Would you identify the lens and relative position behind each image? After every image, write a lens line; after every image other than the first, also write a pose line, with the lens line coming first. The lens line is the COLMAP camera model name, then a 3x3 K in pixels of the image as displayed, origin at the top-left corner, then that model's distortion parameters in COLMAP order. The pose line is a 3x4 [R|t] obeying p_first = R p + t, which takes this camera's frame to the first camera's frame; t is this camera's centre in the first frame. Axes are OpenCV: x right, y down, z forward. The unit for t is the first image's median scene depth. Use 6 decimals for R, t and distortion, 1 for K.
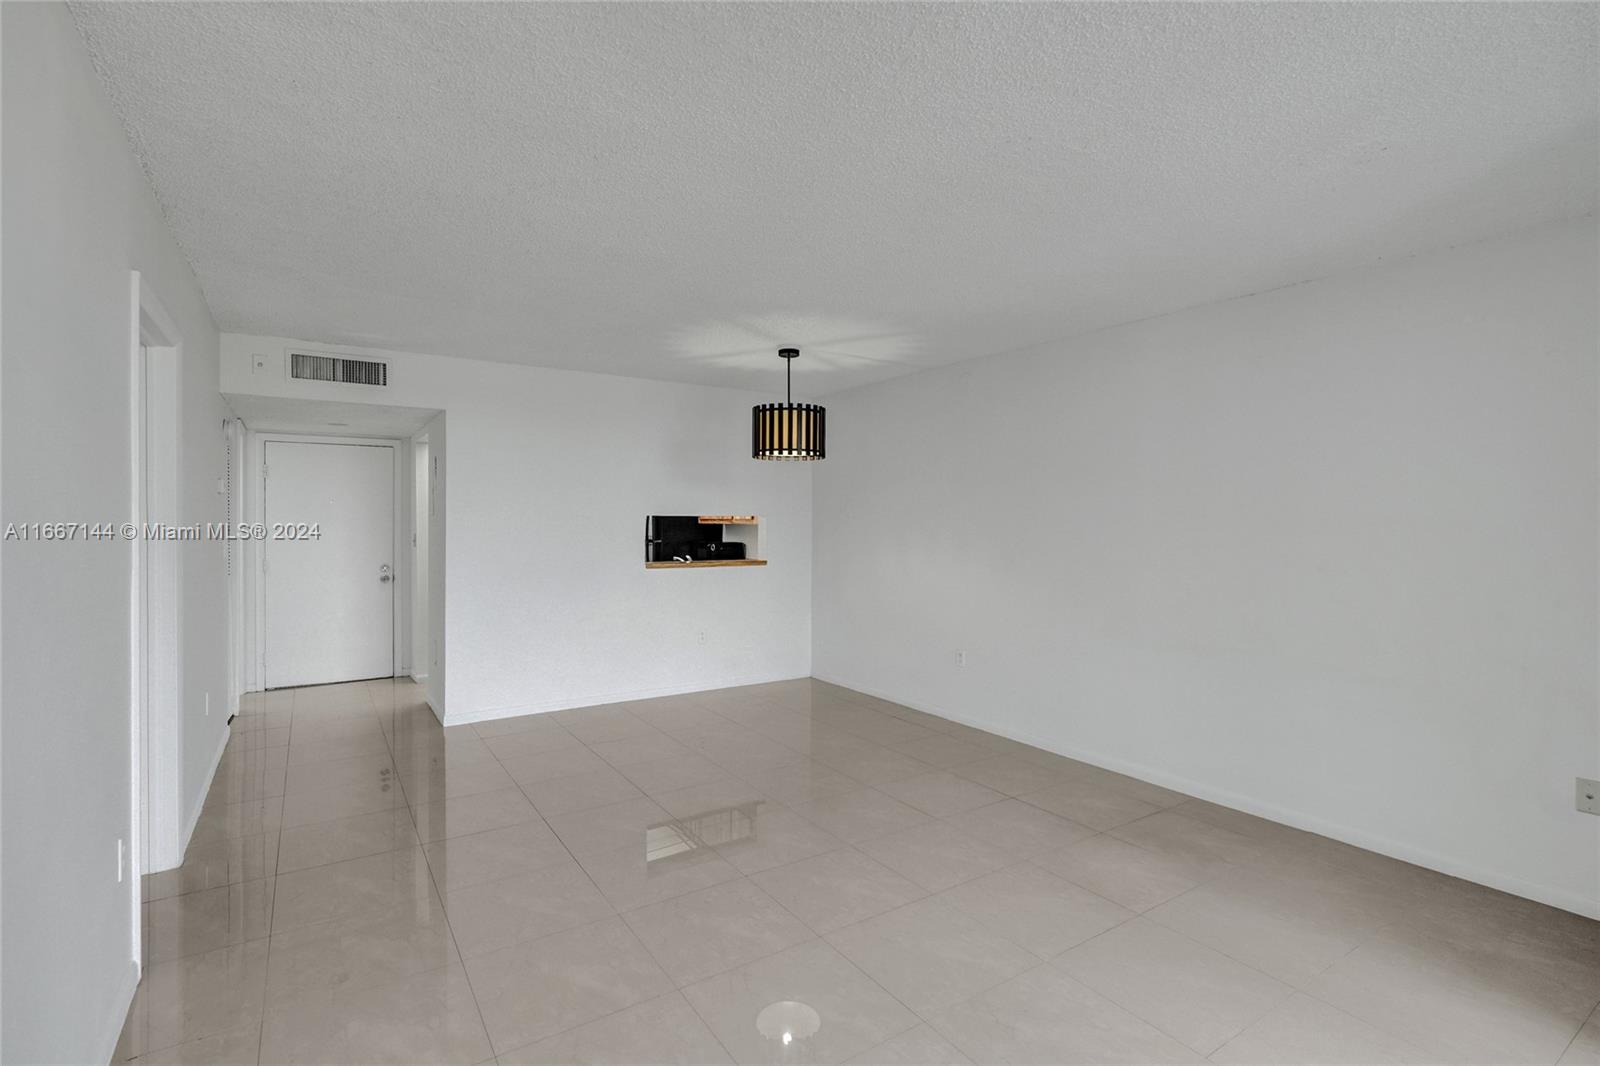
lens RADIAL K [[751.0, 0, 798.7], [0, 751.0, 526.6], [0, 0, 1]] dist [-0.002959, -0.000043]
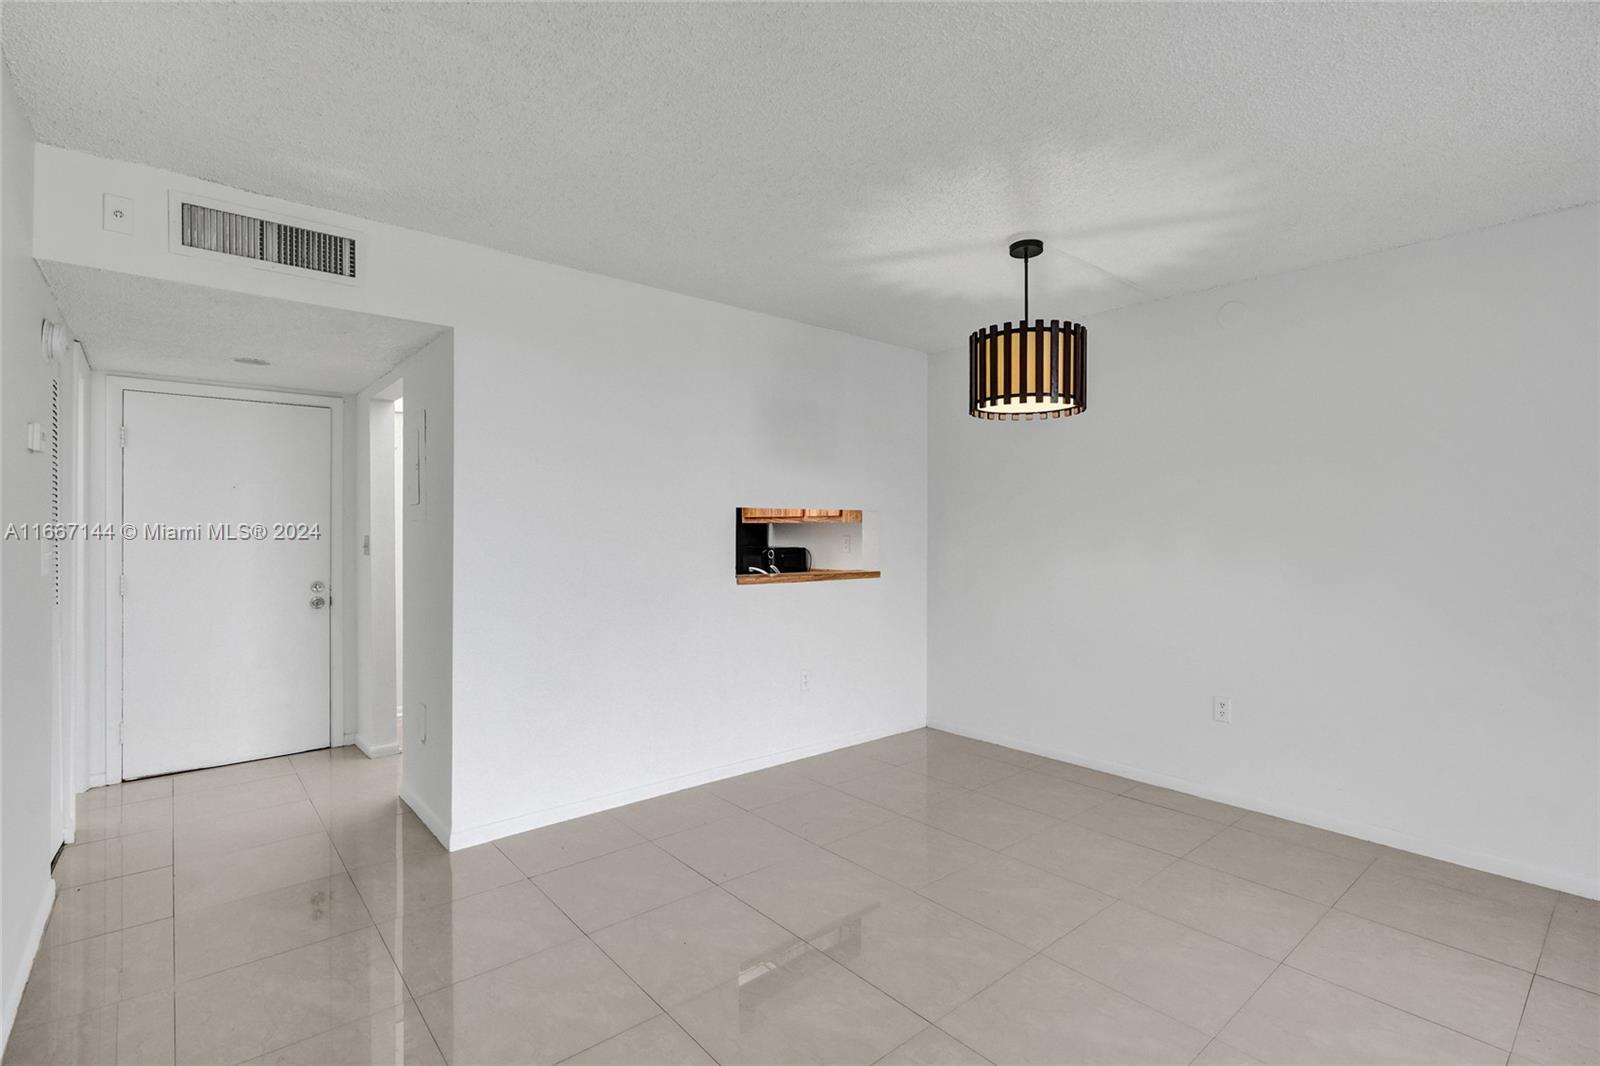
lens RADIAL K [[751.0, 0, 798.7], [0, 751.0, 526.6], [0, 0, 1]] dist [-0.002959, -0.000043]
pose [[0.992819, -0.001795, 0.119612, -0.249600], [0.002949, 0.999951, -0.009471, 0.010904], [-0.119589, 0.009756, 0.992776, 0.343619]]
